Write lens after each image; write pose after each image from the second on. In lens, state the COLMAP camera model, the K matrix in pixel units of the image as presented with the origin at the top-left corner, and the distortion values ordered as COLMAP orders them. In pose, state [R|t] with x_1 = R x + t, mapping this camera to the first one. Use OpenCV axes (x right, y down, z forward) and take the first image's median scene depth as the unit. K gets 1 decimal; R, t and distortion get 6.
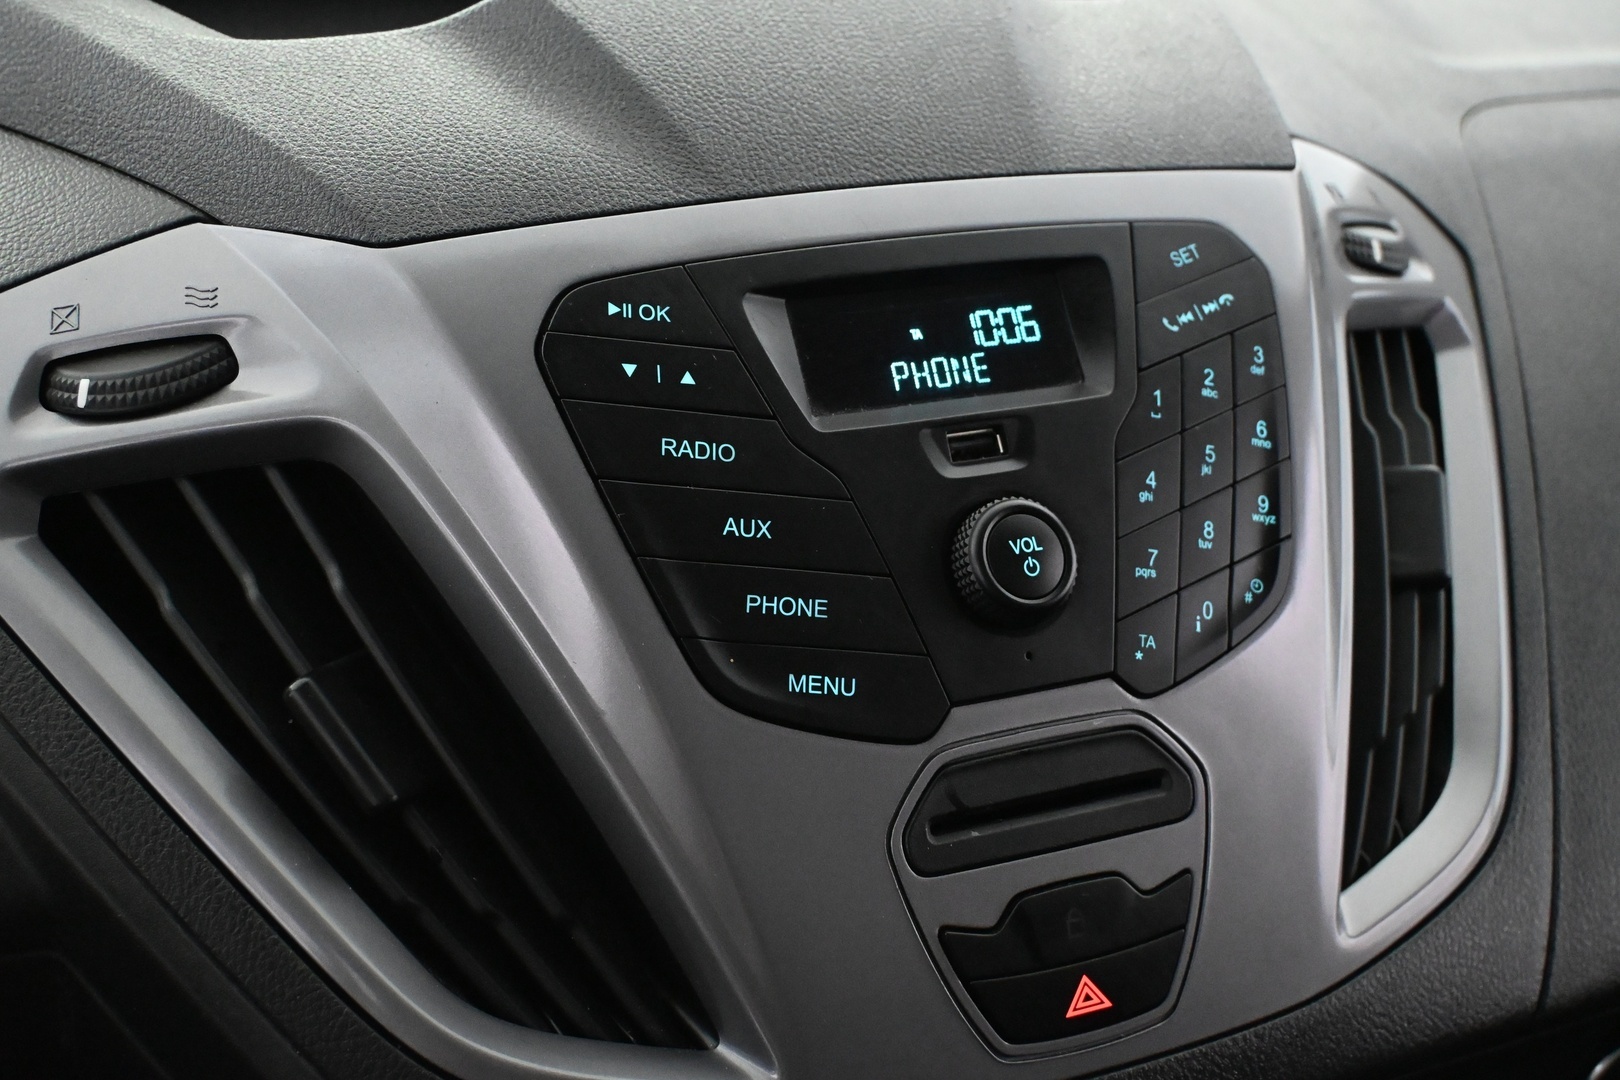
lens RADIAL K [[2439.1, 0, 807.2], [0, 2439.1, 539.9], [0, 0, 1]] dist [0.045236, 0.000000]
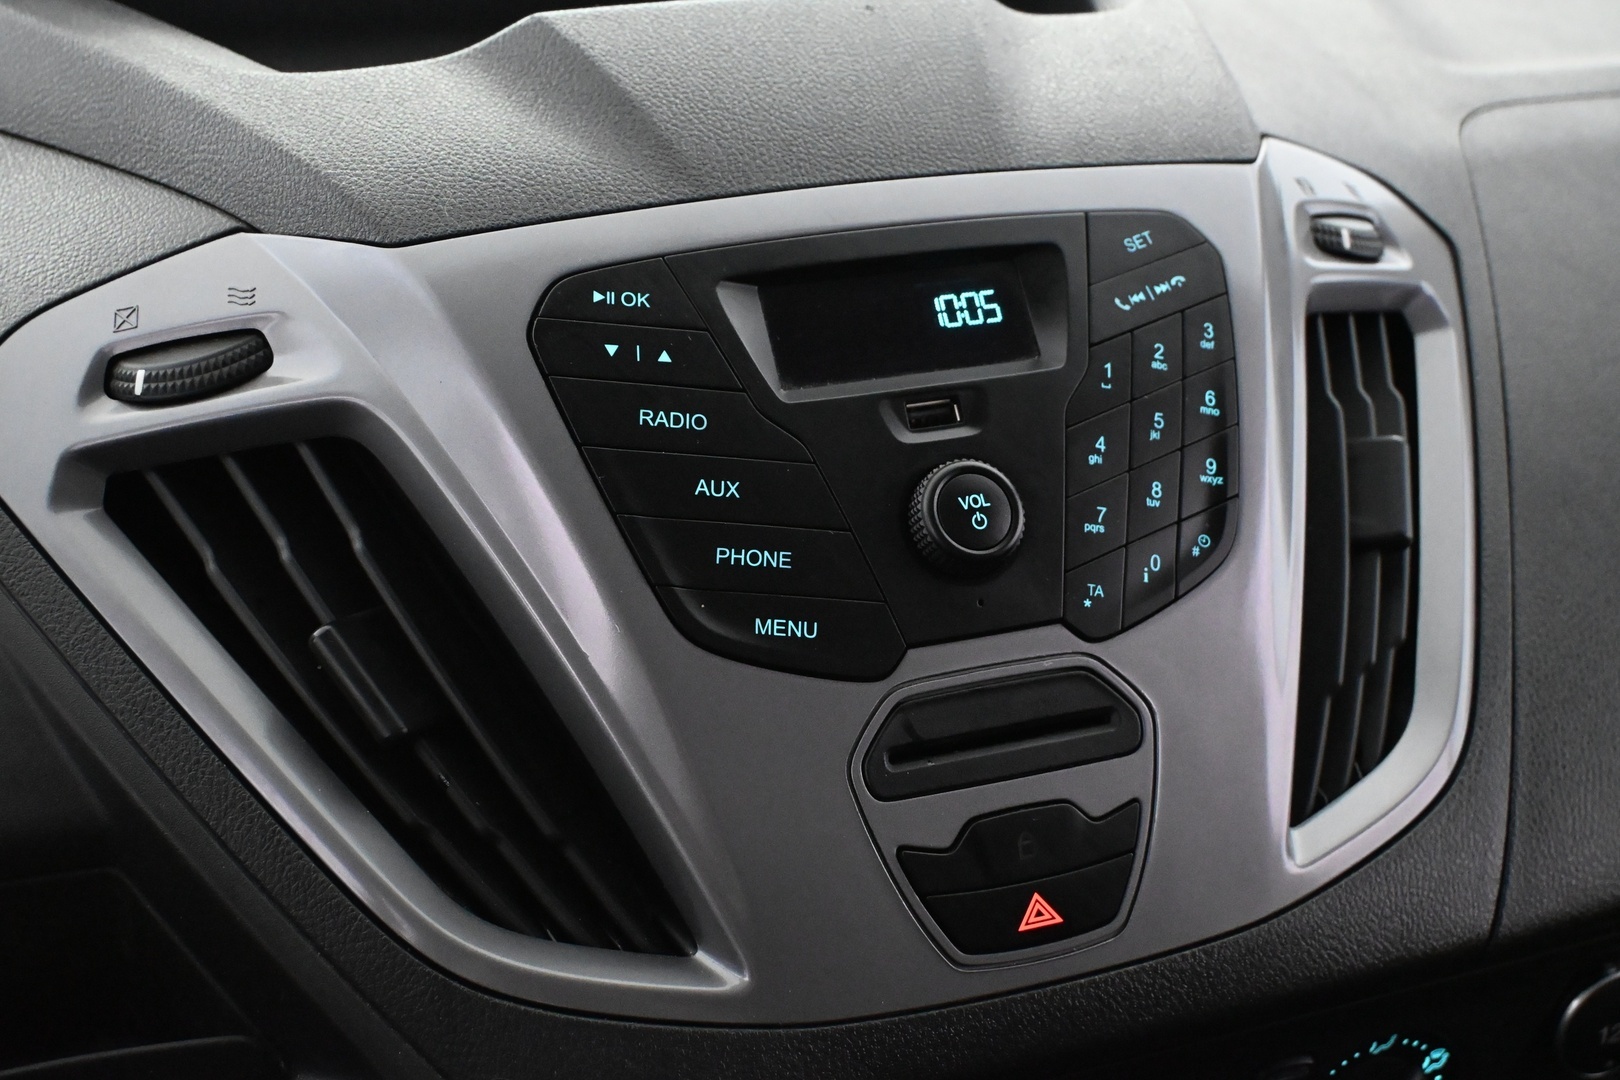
lens RADIAL K [[2439.1, 0, 812.7], [0, 2439.1, 540.2], [0, 0, 1]] dist [0.045236, 0.000000]
pose [[0.996052, -0.017682, -0.086991, 0.109157], [0.015431, 0.999530, -0.026483, 0.046302], [0.087418, 0.025036, 0.995857, -0.101493]]
